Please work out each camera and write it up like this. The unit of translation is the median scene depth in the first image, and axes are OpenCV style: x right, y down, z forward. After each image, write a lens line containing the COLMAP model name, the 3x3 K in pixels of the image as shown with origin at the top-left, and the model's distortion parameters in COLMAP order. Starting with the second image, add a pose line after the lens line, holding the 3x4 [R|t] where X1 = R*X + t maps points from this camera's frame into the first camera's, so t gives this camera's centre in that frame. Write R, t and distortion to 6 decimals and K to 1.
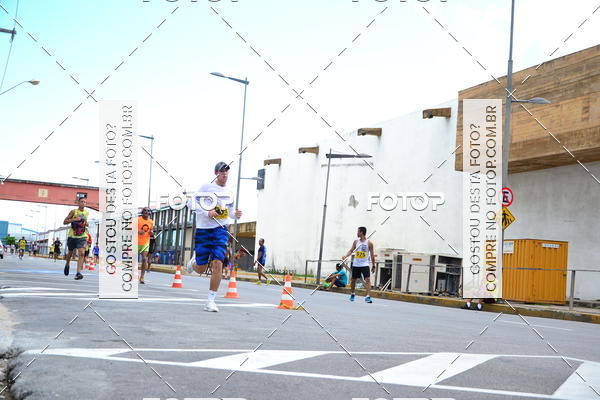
lens RADIAL K [[870.8, 0, 300.7], [0, 870.8, 212.3], [0, 0, 1]] dist [-0.035594, 0.140881]
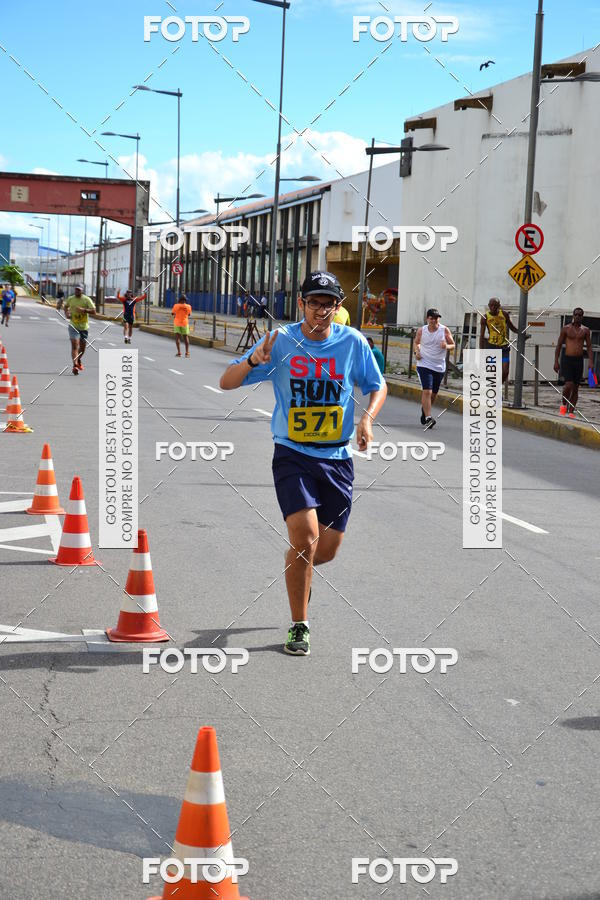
lens RADIAL K [[1755.6, 0, 320.8], [0, 1755.6, 470.0], [0, 0, 1]] dist [-0.045884, 0.354144]
pose [[0.987232, -0.006915, -0.159141, 0.075337], [0.031098, 0.988201, 0.149973, -0.012479], [0.156226, -0.153007, 0.975798, -0.075403]]
